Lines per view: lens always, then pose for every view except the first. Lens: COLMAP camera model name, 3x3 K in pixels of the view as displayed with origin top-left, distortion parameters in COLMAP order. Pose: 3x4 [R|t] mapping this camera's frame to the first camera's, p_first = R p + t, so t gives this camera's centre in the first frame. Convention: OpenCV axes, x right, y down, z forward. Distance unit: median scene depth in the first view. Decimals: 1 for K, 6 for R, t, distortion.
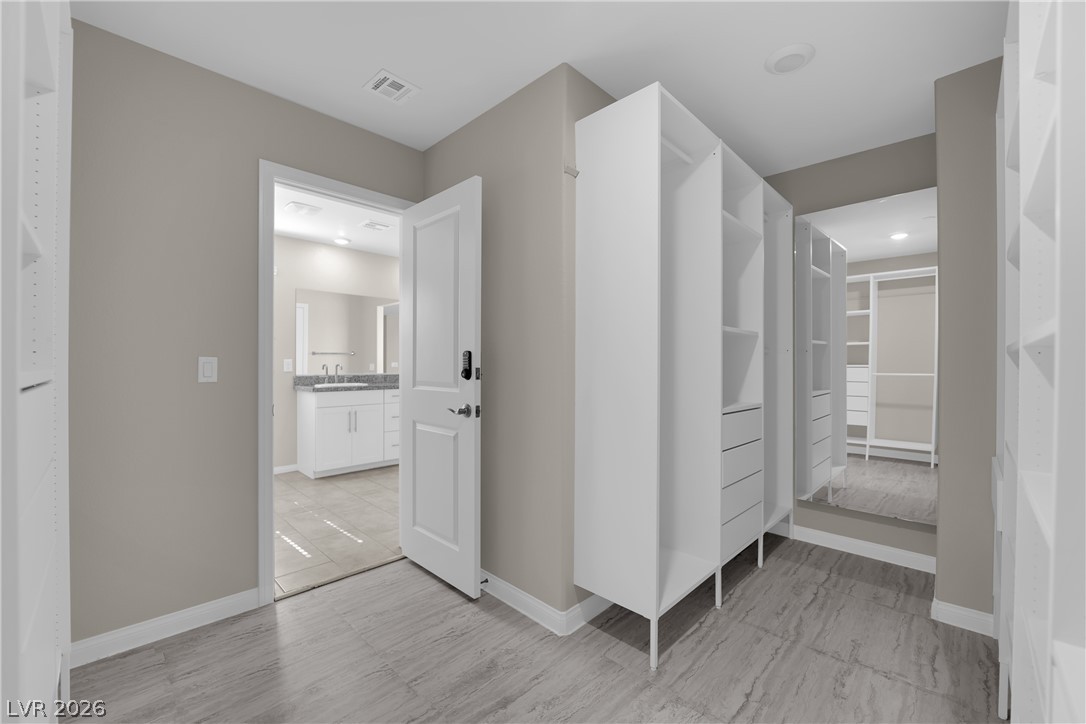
lens RADIAL K [[438.6, 0, 541.9], [0, 438.6, 365.2], [0, 0, 1]] dist [-0.009615, -0.002780]
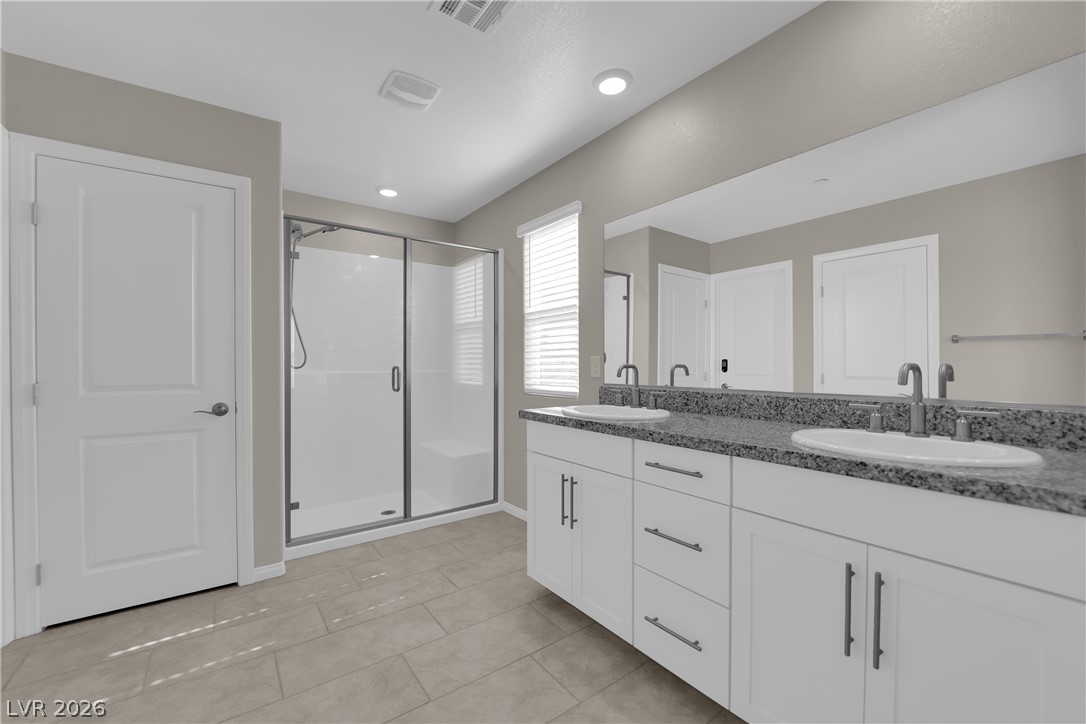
lens RADIAL K [[438.6, 0, 546.2], [0, 438.6, 360.5], [0, 0, 1]] dist [-0.009615, -0.002780]
pose [[-0.156752, -0.004318, -0.987629, -0.010144], [0.000638, 0.999990, -0.004473, -0.005032], [0.987638, -0.001332, -0.156747, 1.040549]]
